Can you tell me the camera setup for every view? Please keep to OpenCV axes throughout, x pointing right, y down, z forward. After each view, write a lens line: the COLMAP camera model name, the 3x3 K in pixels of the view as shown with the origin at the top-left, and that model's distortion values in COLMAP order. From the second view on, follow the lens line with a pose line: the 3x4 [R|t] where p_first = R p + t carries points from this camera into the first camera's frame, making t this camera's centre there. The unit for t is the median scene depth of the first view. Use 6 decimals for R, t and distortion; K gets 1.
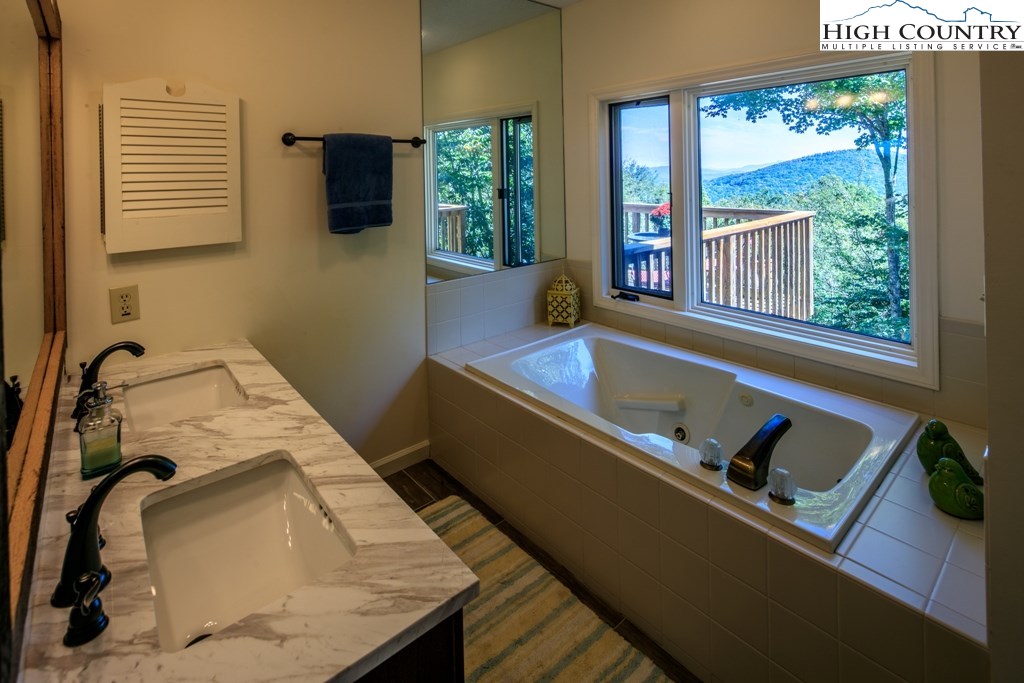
lens RADIAL K [[496.8, 0, 511.4], [0, 496.8, 222.6], [0, 0, 1]] dist [0.003185, -0.004763]
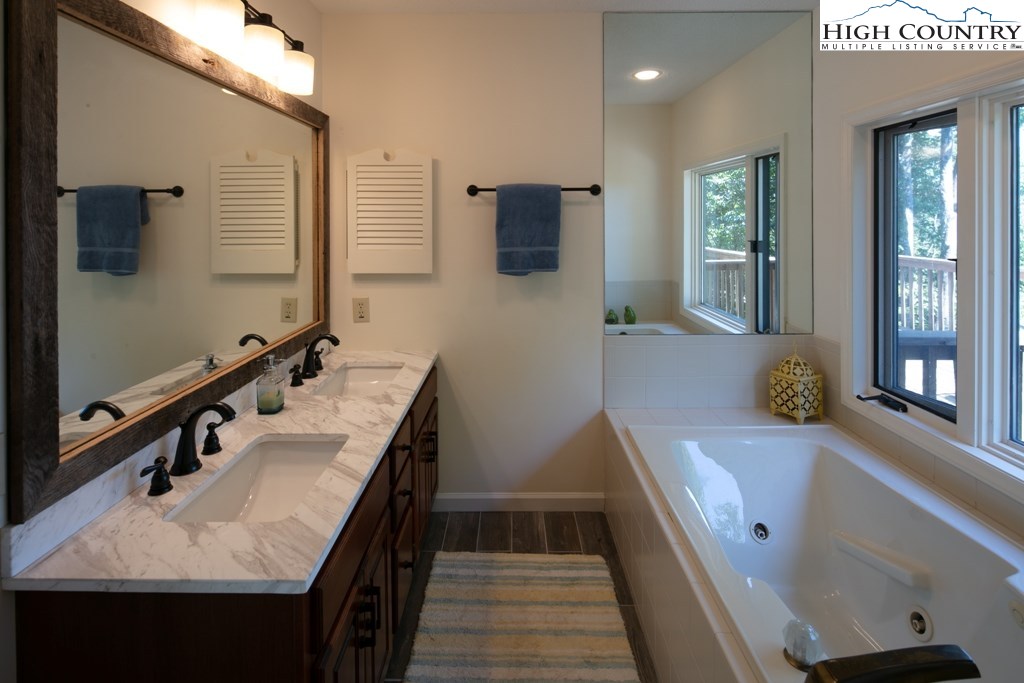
lens RADIAL K [[498.8, 0, 509.3], [0, 498.8, 269.3], [0, 0, 1]] dist [-0.000418, -0.001005]
pose [[0.756870, 0.085194, -0.647989, 0.355059], [-0.079751, 0.996097, 0.037810, -0.030190], [0.648682, 0.023061, 0.760710, 0.147478]]
